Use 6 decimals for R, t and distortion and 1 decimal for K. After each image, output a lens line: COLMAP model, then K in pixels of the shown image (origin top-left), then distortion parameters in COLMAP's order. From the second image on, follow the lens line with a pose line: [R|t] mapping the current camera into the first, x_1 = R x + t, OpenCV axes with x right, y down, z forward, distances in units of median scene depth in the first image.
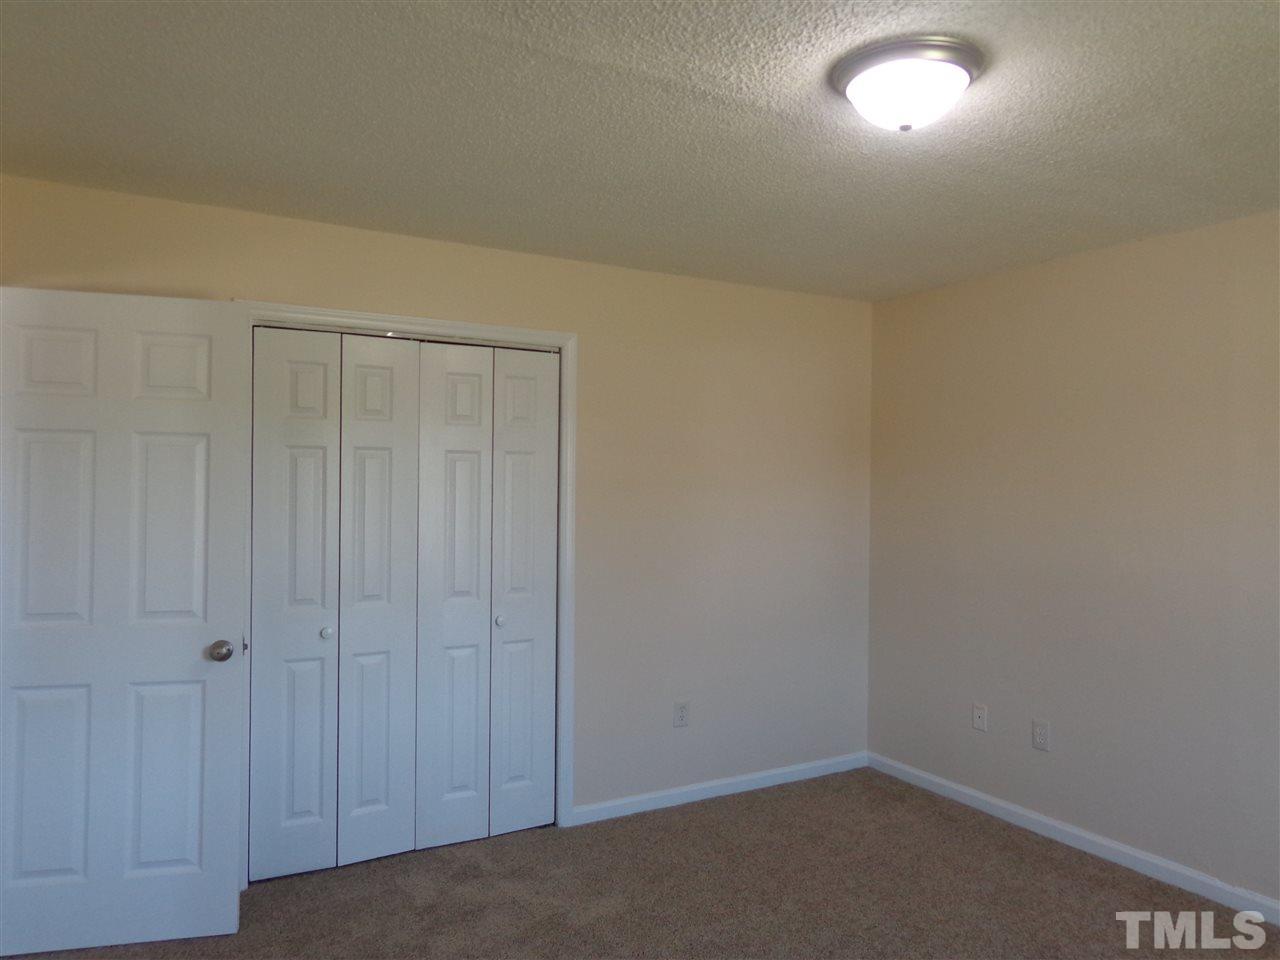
lens RADIAL K [[886.6, 0, 638.3], [0, 886.6, 485.4], [0, 0, 1]] dist [-0.003911, 0.001215]
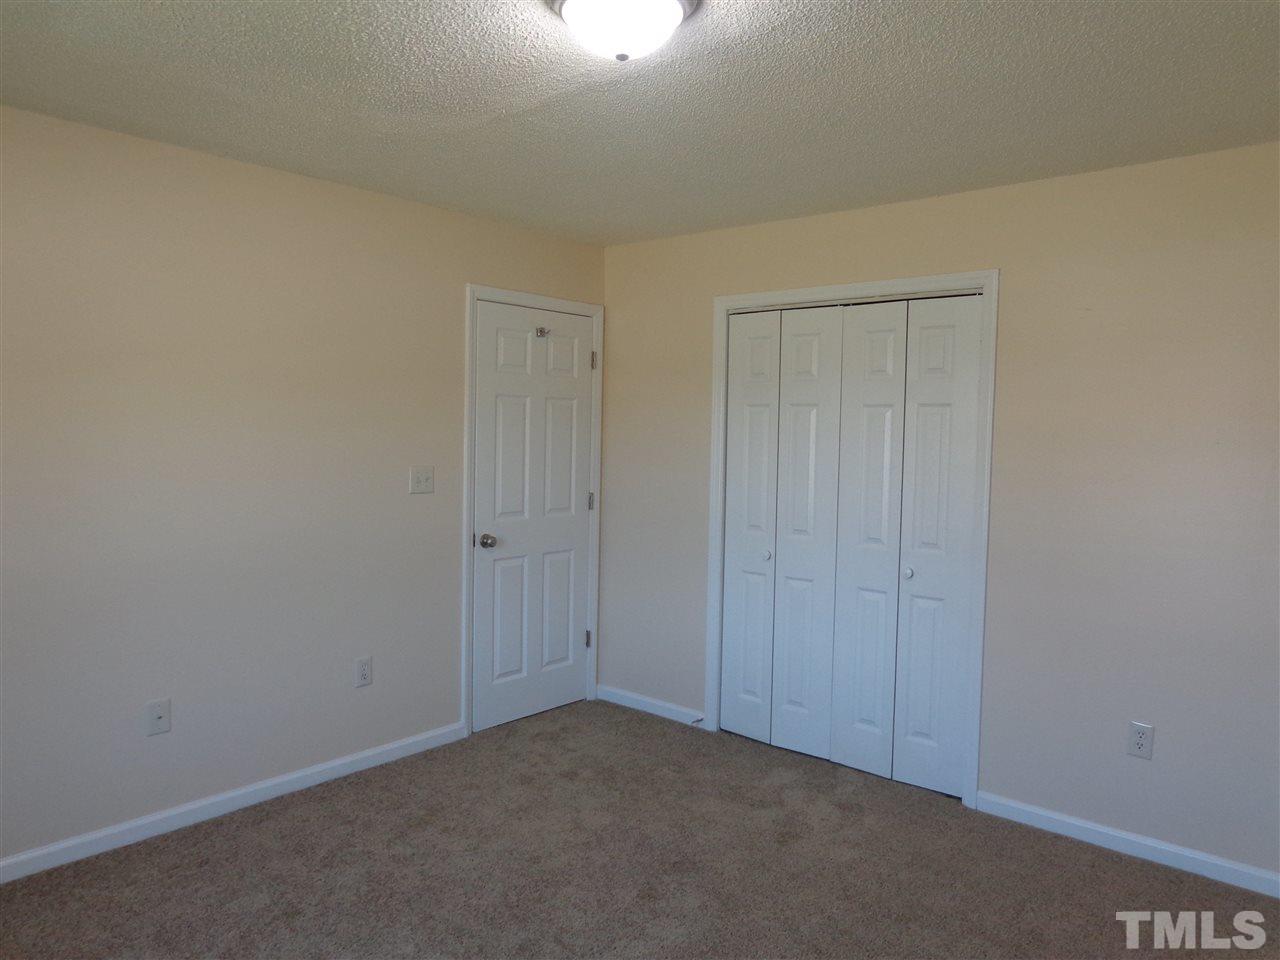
lens RADIAL K [[886.6, 0, 638.3], [0, 886.6, 485.4], [0, 0, 1]] dist [-0.003911, 0.001215]
pose [[0.326785, 0.053681, -0.943573, 0.703713], [-0.015743, 0.998556, 0.051357, 0.006566], [0.944968, -0.001928, 0.327158, 0.391601]]
